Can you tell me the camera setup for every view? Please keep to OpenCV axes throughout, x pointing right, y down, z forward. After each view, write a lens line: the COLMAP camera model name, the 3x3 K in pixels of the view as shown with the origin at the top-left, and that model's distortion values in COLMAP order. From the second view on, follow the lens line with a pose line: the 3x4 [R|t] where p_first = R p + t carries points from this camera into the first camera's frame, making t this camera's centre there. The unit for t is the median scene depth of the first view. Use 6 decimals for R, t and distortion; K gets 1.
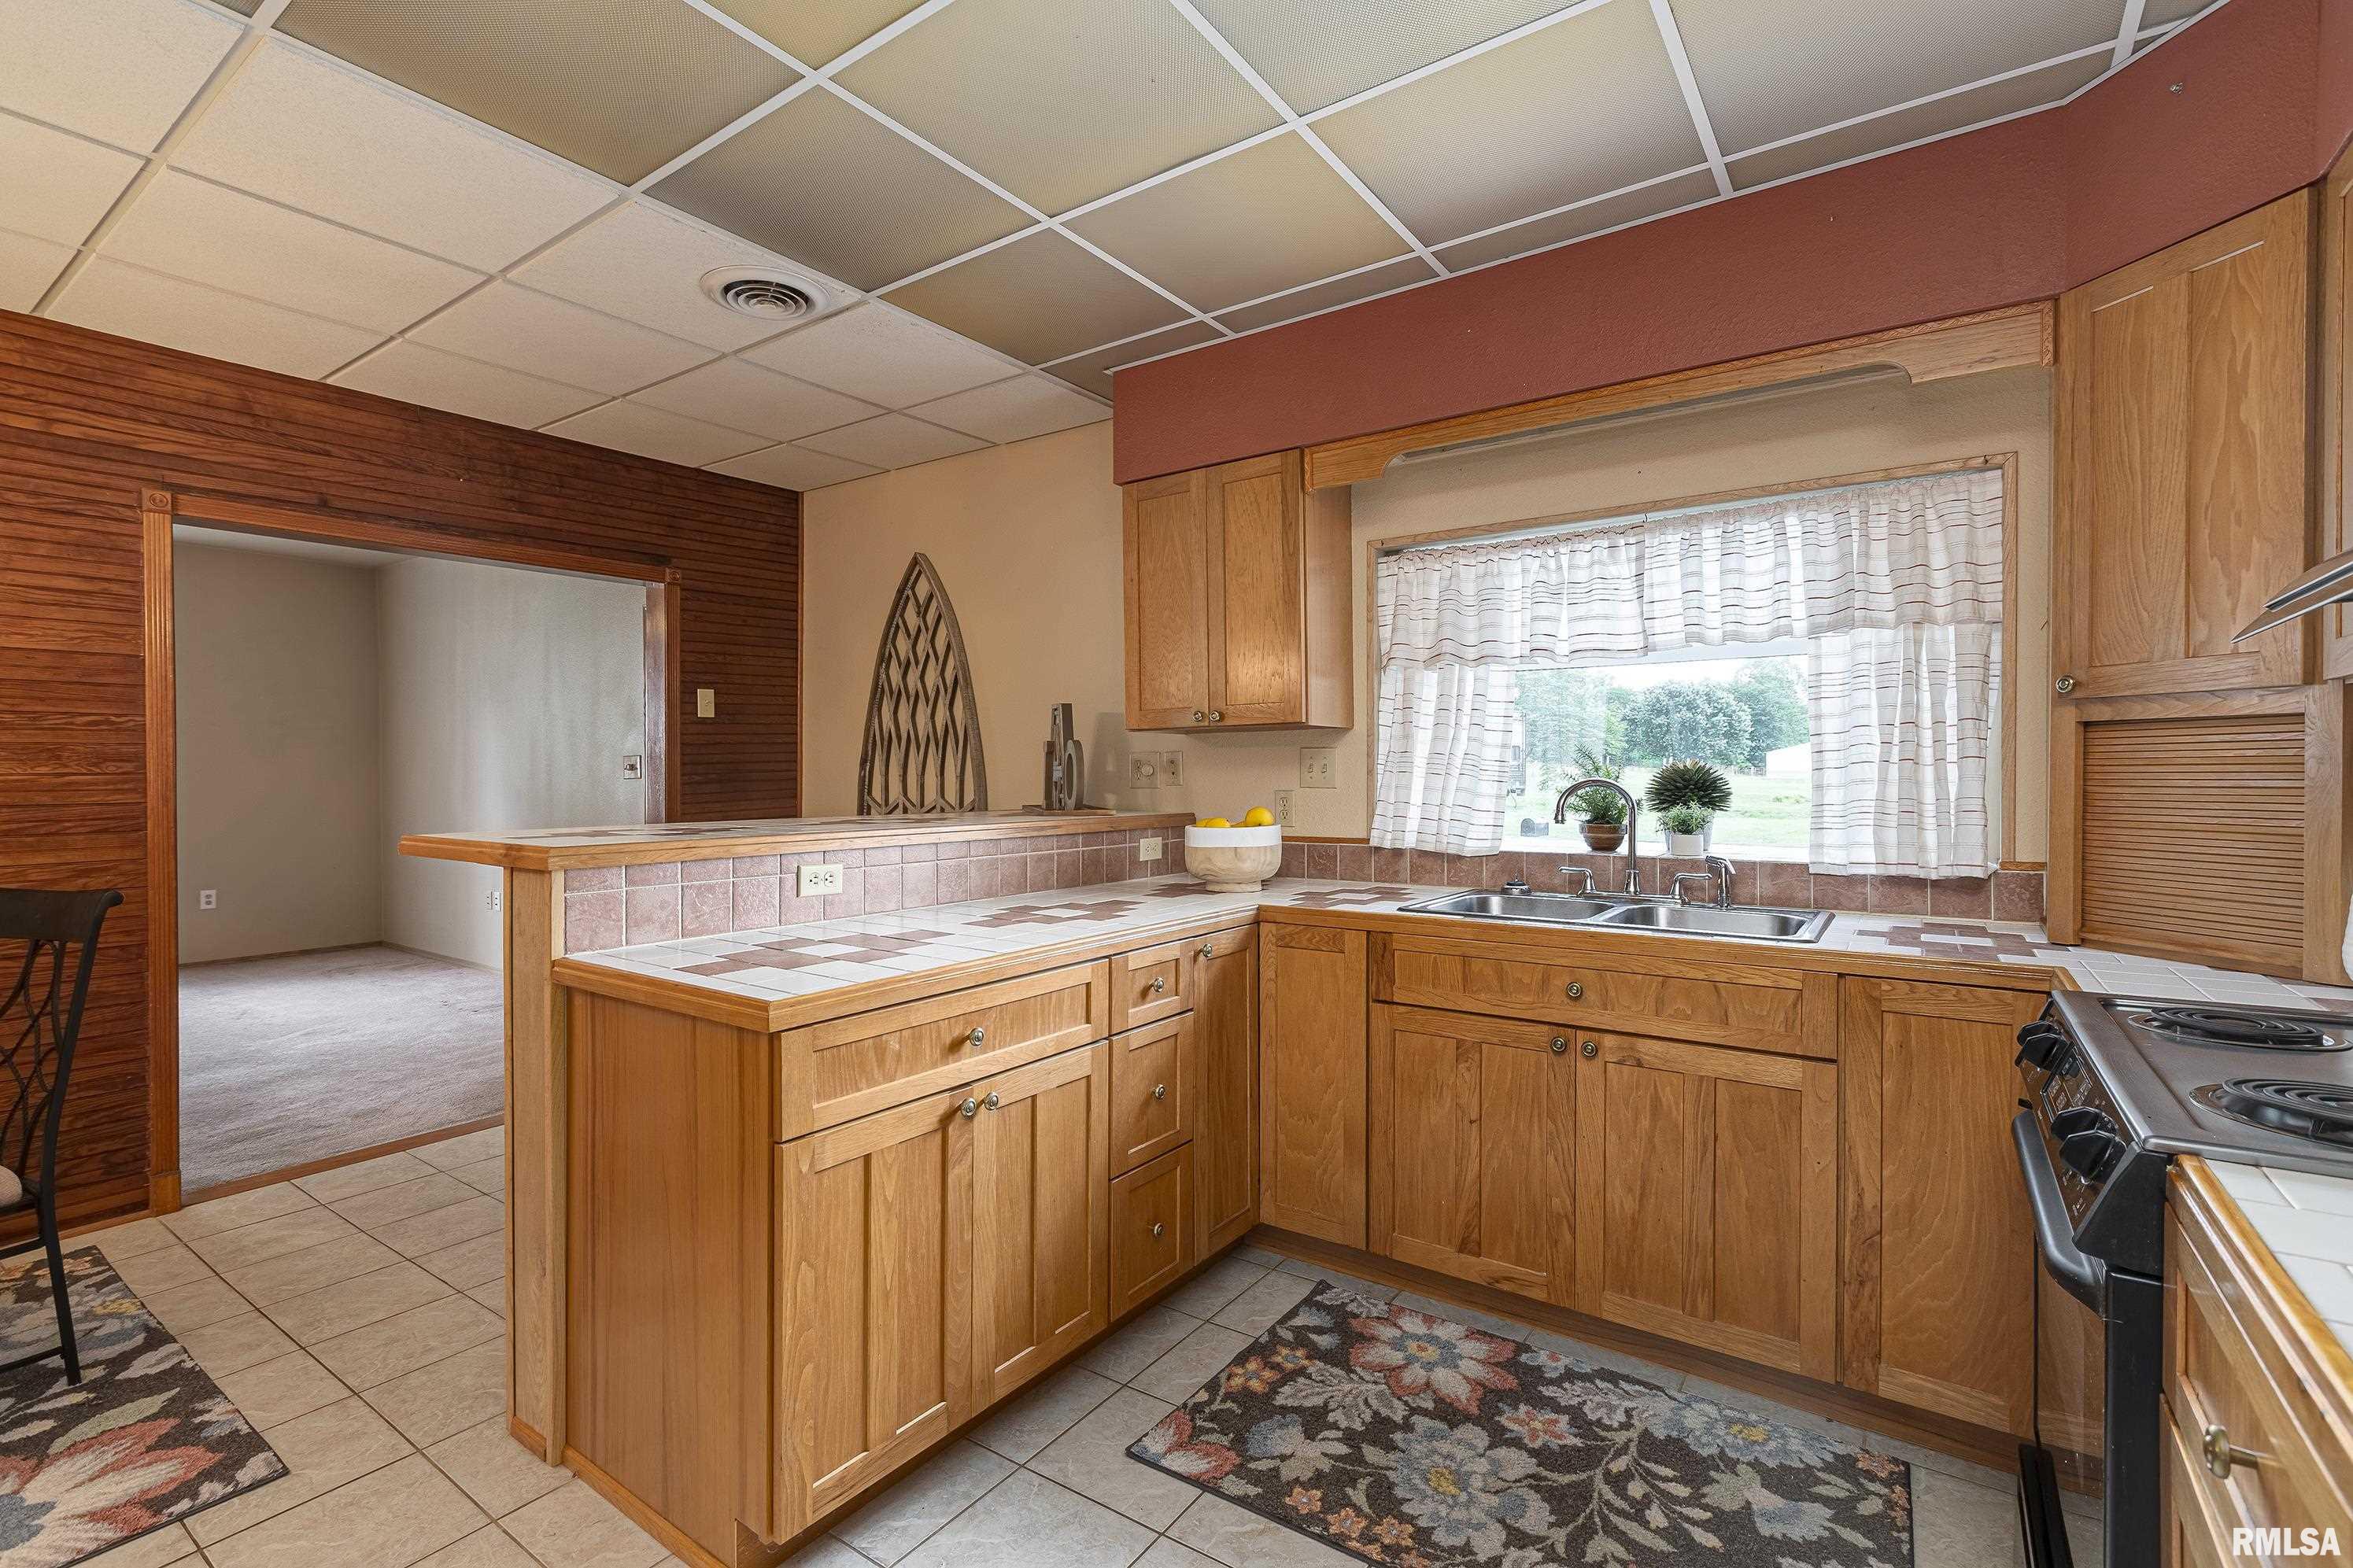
lens RADIAL K [[1081.3, 0, 1142.2], [0, 1081.3, 782.9], [0, 0, 1]] dist [0.001667, 0.000085]
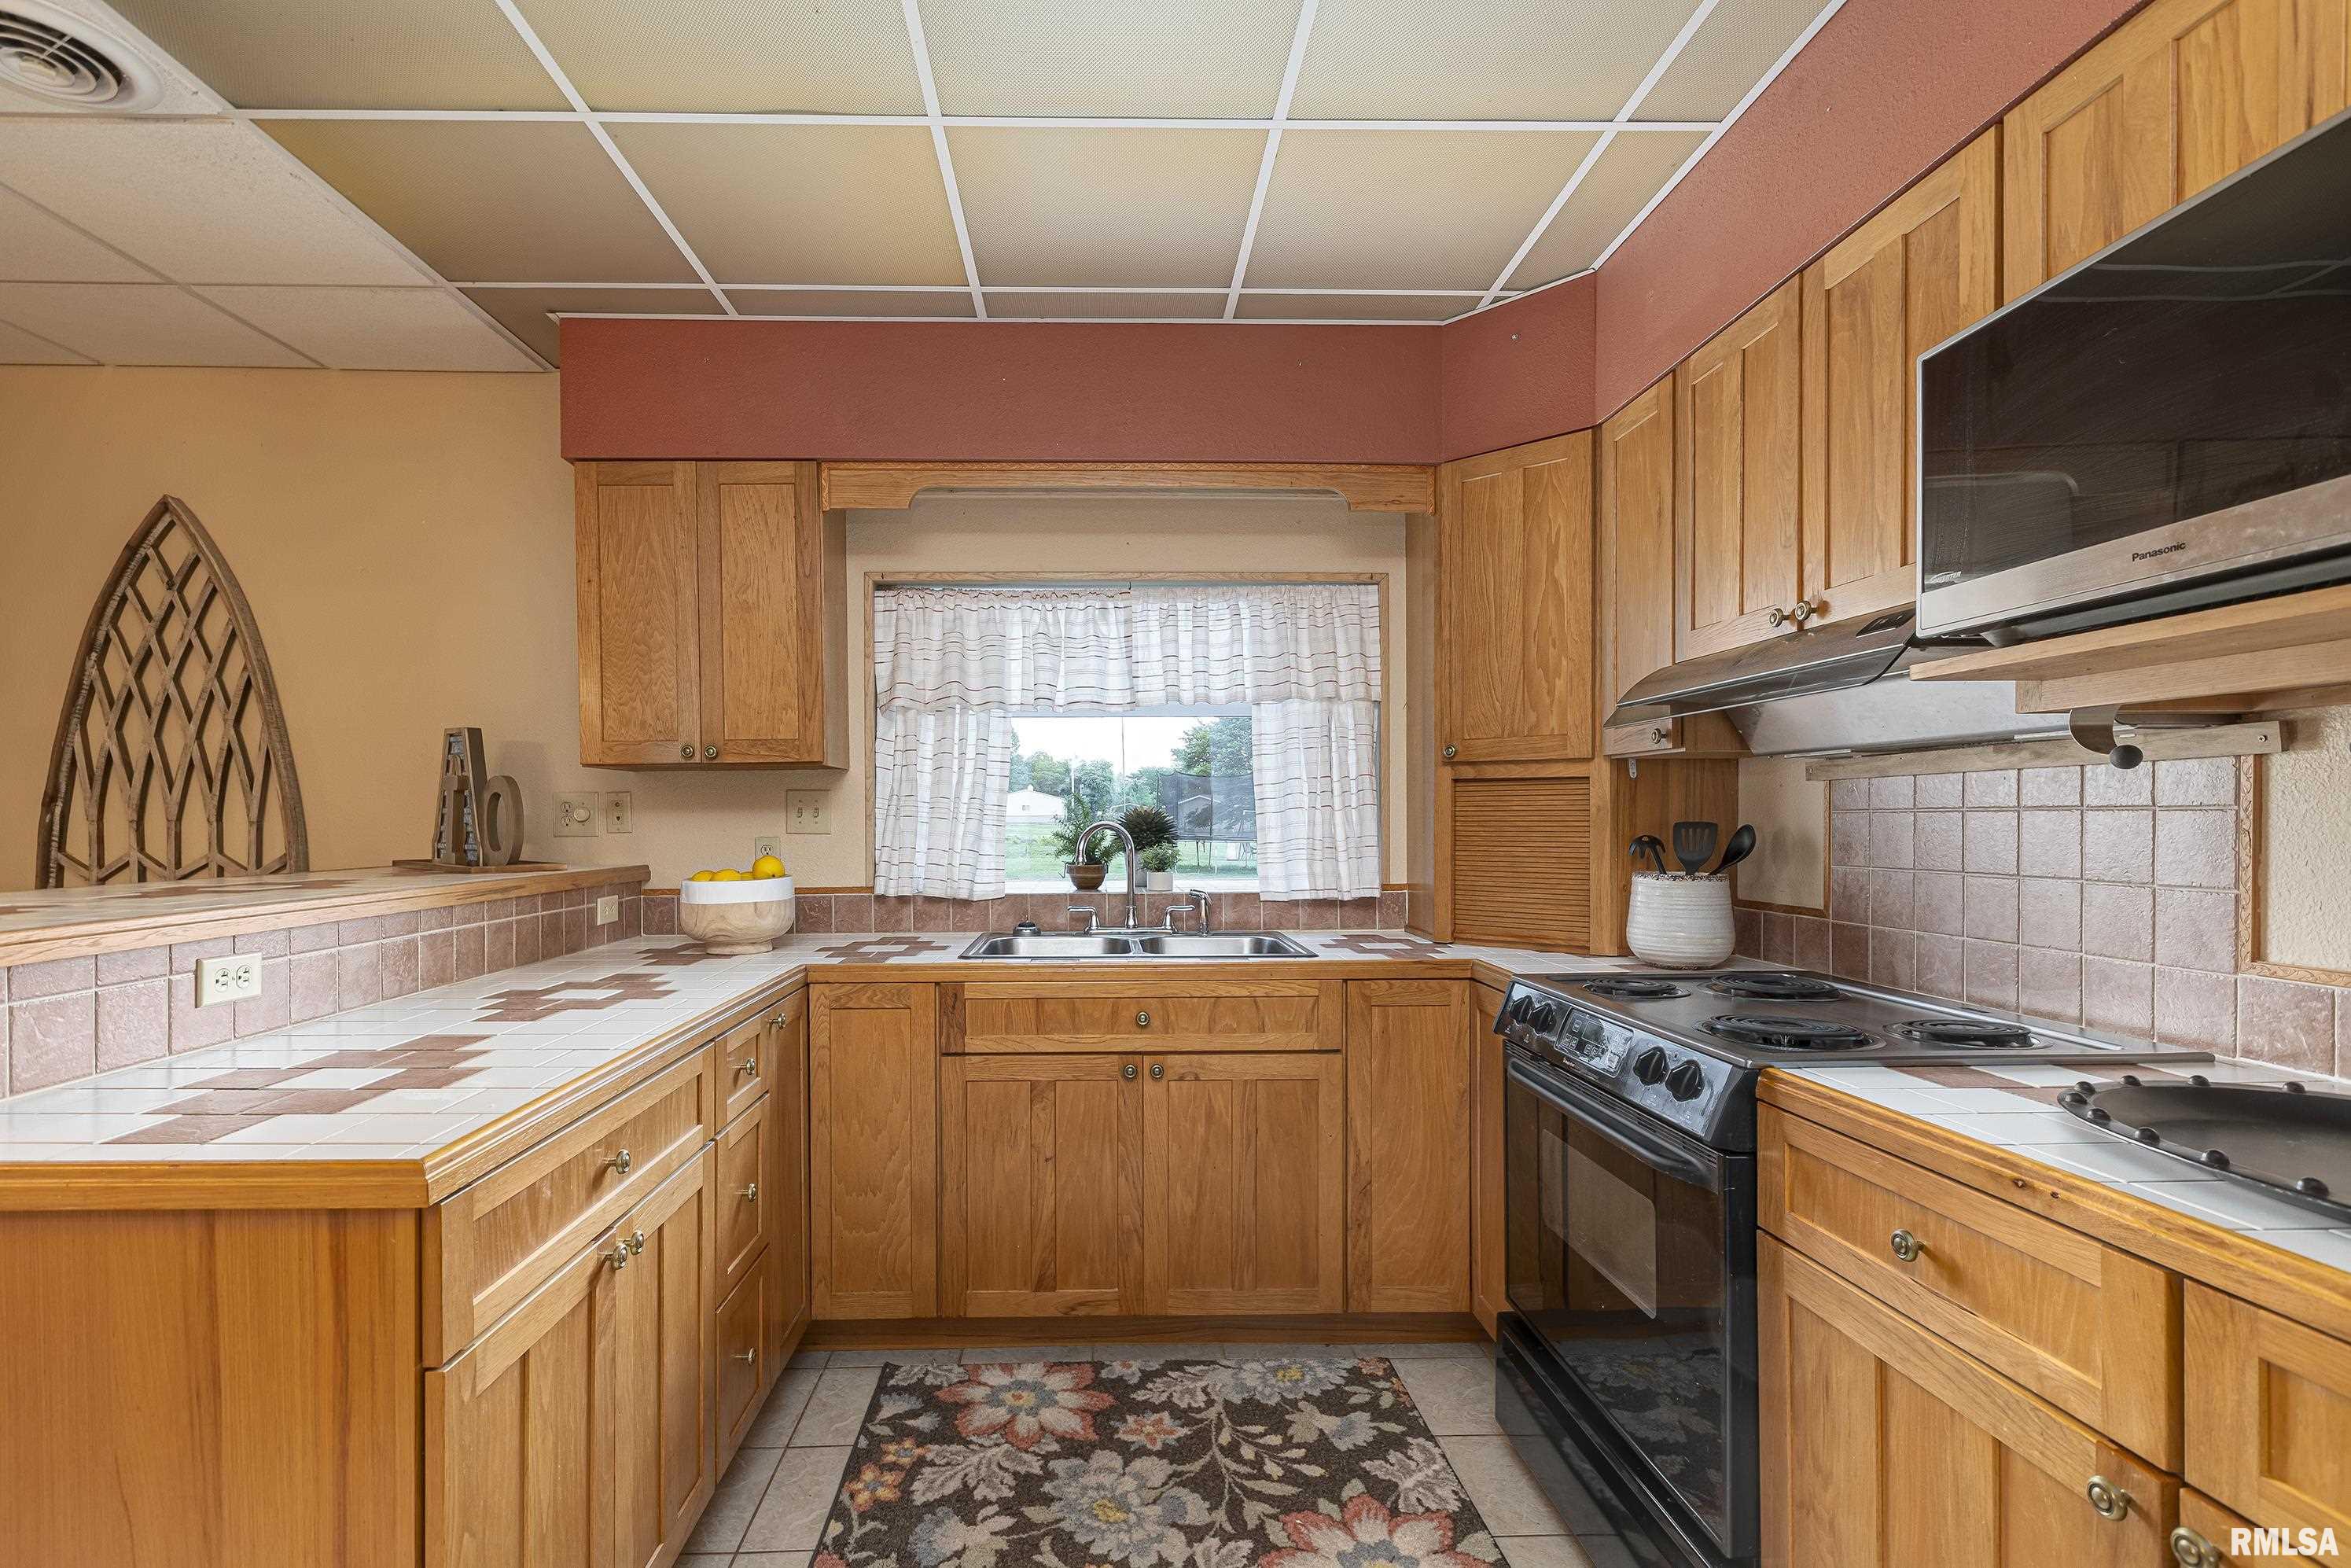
lens RADIAL K [[1101.4, 0, 1170.4], [0, 1101.4, 823.0], [0, 0, 1]] dist [-0.001214, 0.000495]
pose [[0.789277, -0.003694, 0.614026, -0.235825], [0.006374, 0.999977, -0.002178, -0.000415], [-0.614004, 0.005633, 0.789283, 0.107807]]
